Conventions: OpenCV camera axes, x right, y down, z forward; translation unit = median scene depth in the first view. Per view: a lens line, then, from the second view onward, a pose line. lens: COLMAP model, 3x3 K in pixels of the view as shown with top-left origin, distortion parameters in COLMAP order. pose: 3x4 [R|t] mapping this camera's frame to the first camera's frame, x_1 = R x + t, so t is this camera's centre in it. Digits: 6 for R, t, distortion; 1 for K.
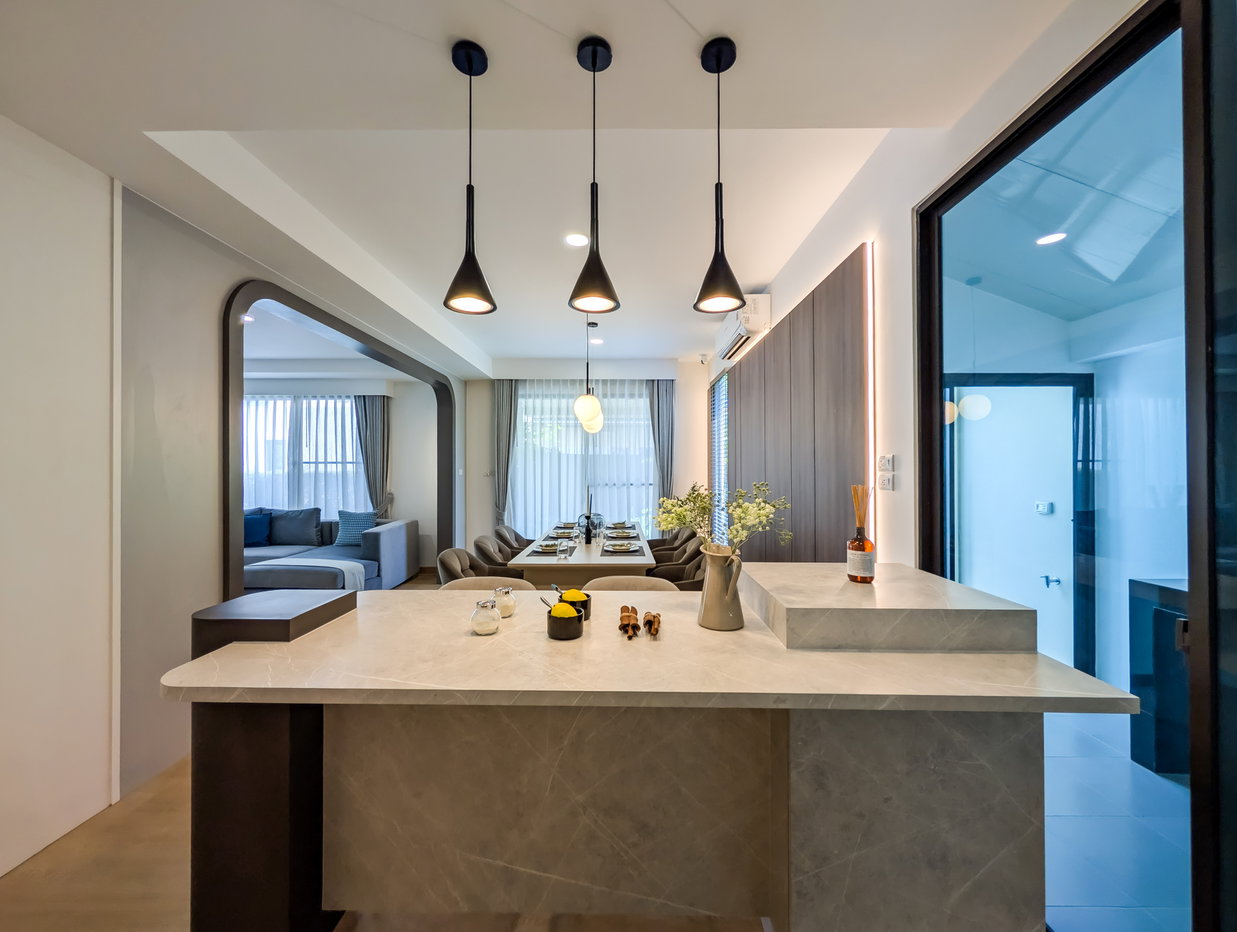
lens RADIAL K [[468.9, 0, 623.8], [0, 468.9, 467.8], [0, 0, 1]] dist [0.000075, -0.000208]
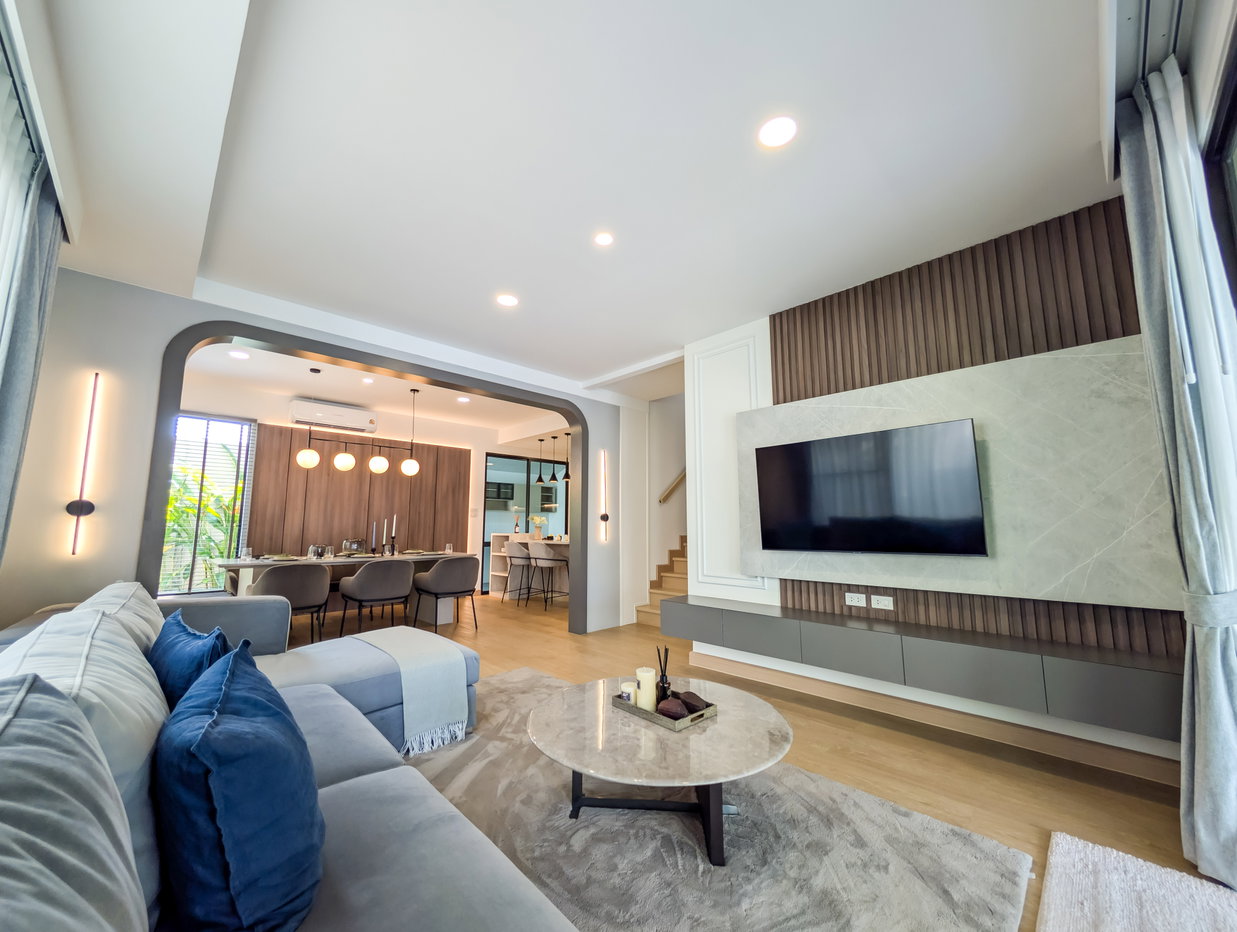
lens RADIAL K [[468.9, 0, 623.8], [0, 468.9, 467.8], [0, 0, 1]] dist [0.000075, -0.000208]
pose [[-0.706217, 0.084764, 0.702903, -1.479297], [-0.007338, 0.991878, -0.126983, 0.060513], [-0.707958, -0.094835, -0.699858, 1.385034]]
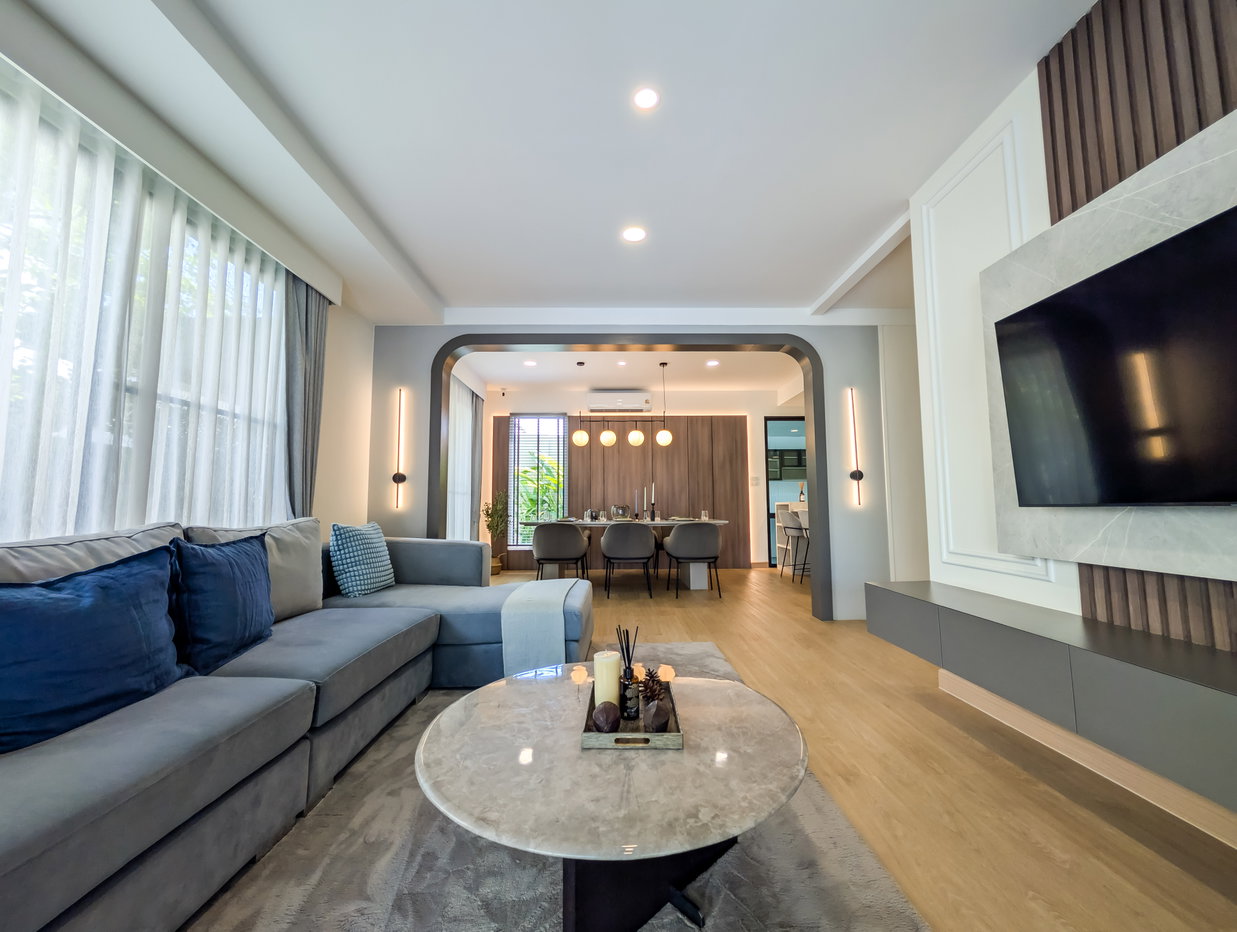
lens RADIAL K [[468.9, 0, 623.8], [0, 468.9, 467.8], [0, 0, 1]] dist [0.000075, -0.000208]
pose [[-0.025966, 0.078242, 0.996596, -1.494242], [-0.000307, 0.996932, -0.078276, 0.093302], [-0.999663, -0.002339, -0.025862, 1.026973]]
